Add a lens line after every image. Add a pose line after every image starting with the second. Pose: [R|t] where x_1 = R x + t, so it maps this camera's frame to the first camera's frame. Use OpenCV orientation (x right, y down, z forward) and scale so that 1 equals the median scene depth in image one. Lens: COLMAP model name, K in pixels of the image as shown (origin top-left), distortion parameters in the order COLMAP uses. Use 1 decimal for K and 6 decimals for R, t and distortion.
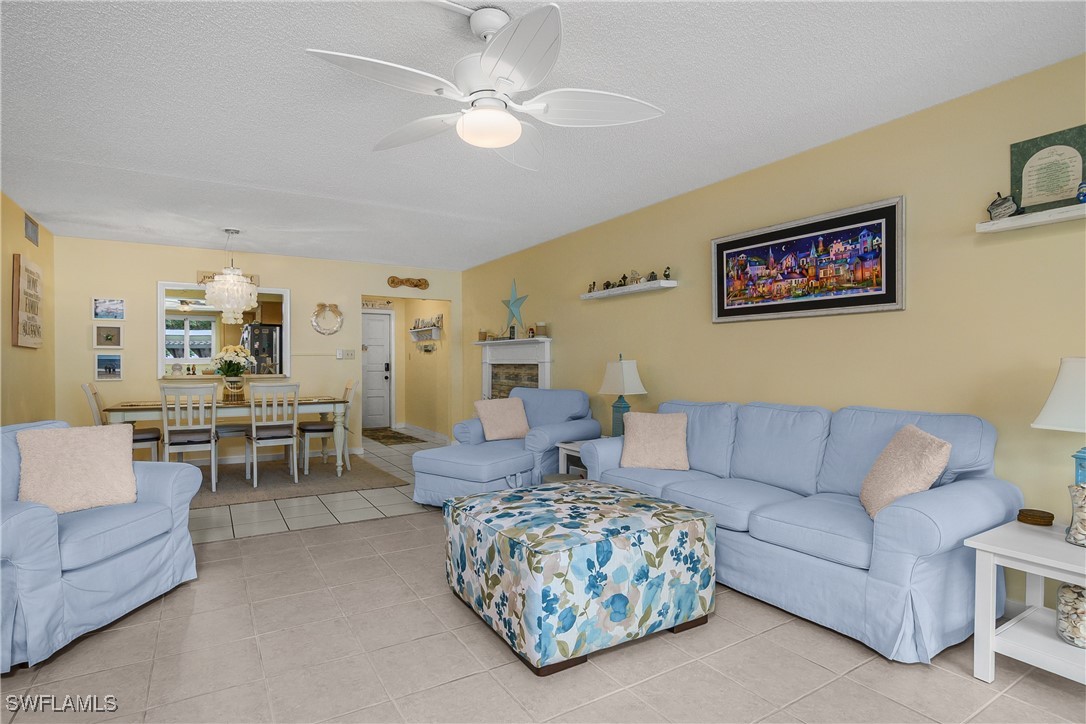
lens RADIAL K [[546.0, 0, 541.9], [0, 546.0, 363.4], [0, 0, 1]] dist [-0.025276, 0.005809]
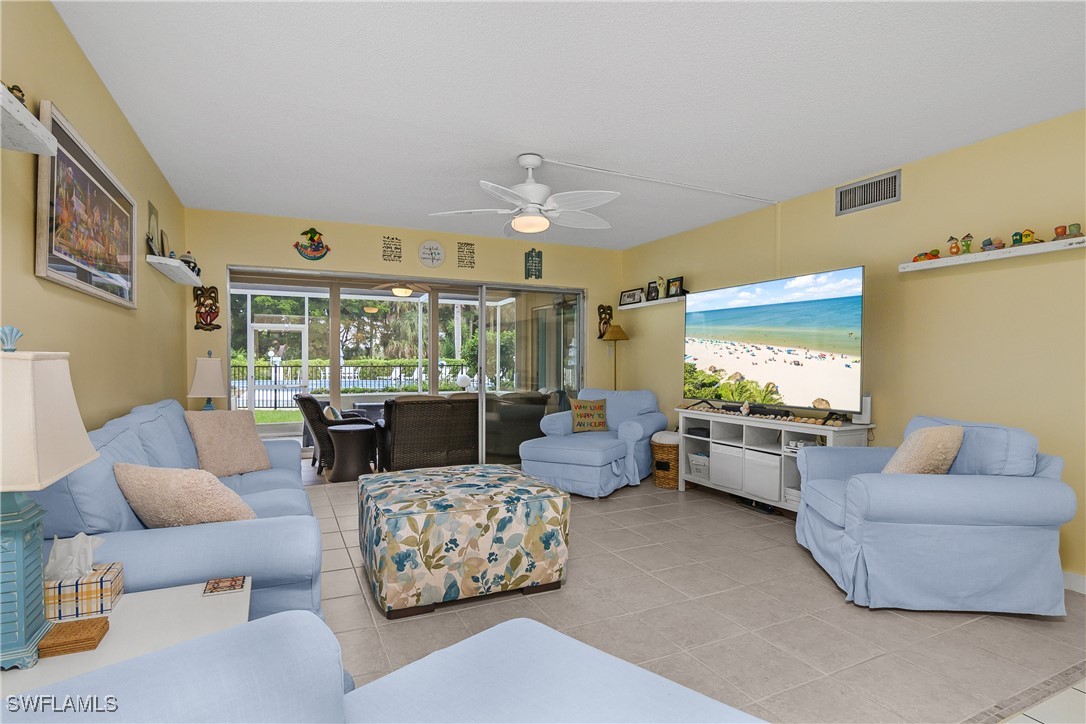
lens RADIAL K [[546.0, 0, 529.8], [0, 546.0, 365.2], [0, 0, 1]] dist [-0.025276, 0.005809]
pose [[-0.991868, -0.003491, 0.127219, -0.176583], [-0.002758, 0.999979, 0.005938, -0.000458], [-0.127237, 0.005539, -0.991857, 1.492447]]
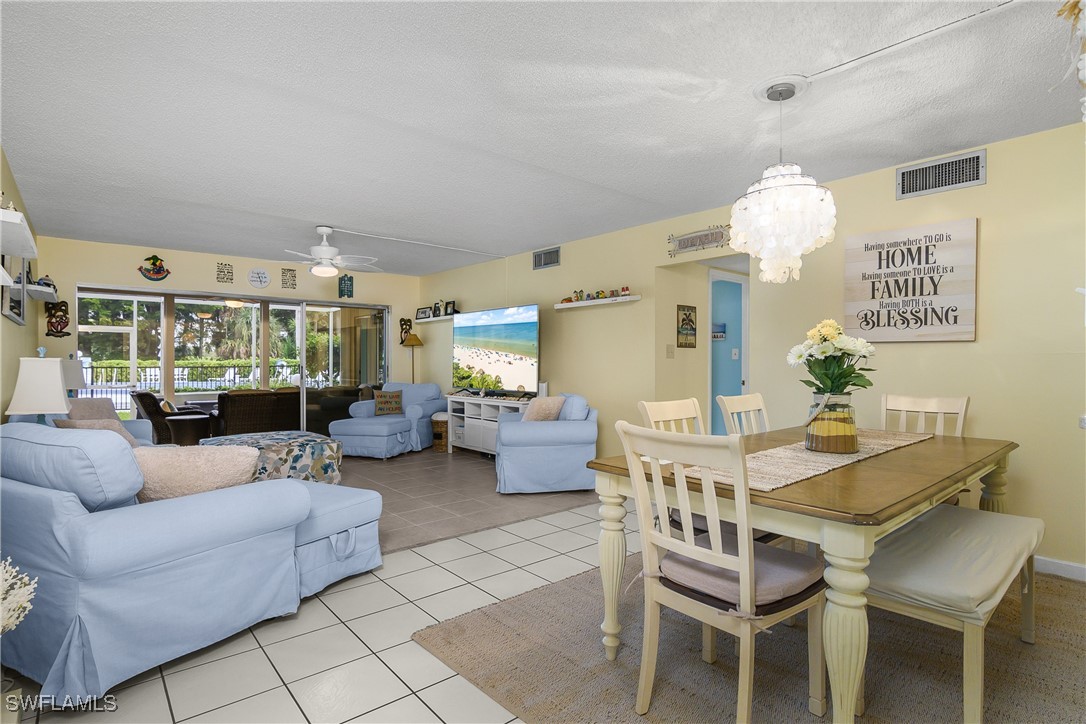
lens RADIAL K [[546.0, 0, 532.5], [0, 546.0, 360.2], [0, 0, 1]] dist [-0.025276, 0.005809]
pose [[-0.990268, -0.001258, -0.139169, -0.396122], [-0.000669, 0.999991, -0.004279, -0.000098], [0.139173, -0.004144, -0.990259, 2.040594]]
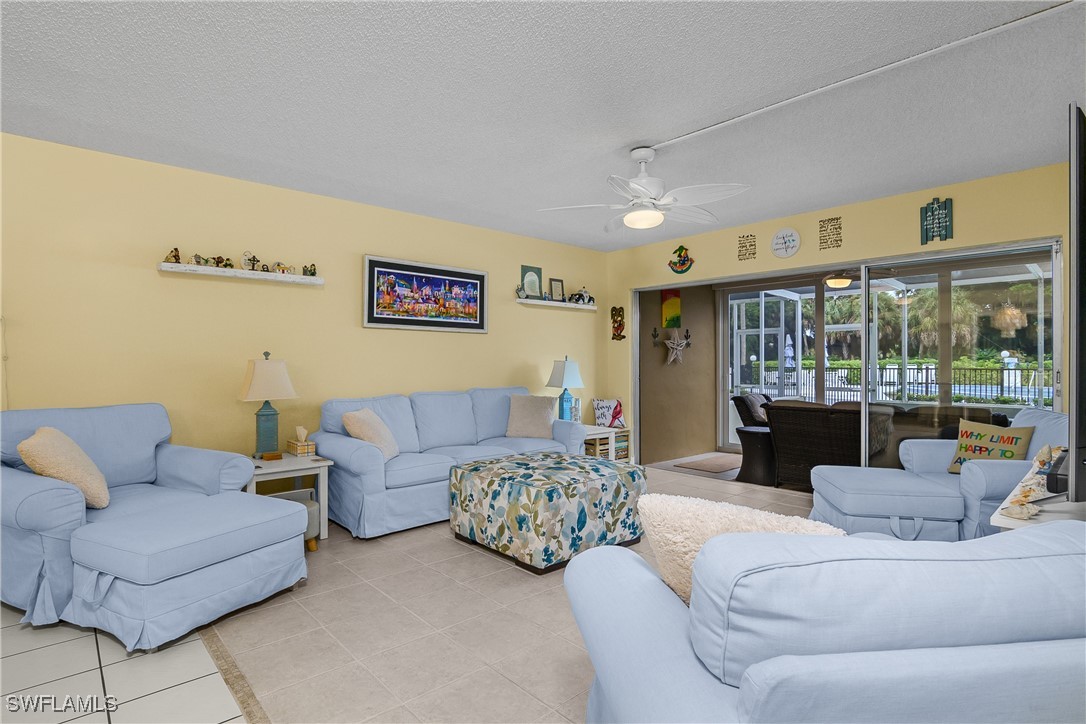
lens RADIAL K [[546.0, 0, 534.6], [0, 546.0, 356.7], [0, 0, 1]] dist [-0.025276, 0.005809]
pose [[-0.168534, 0.011418, 0.985630, -0.914241], [-0.000226, 0.999932, -0.011623, 0.000551], [-0.985696, -0.002181, -0.168520, 0.886226]]
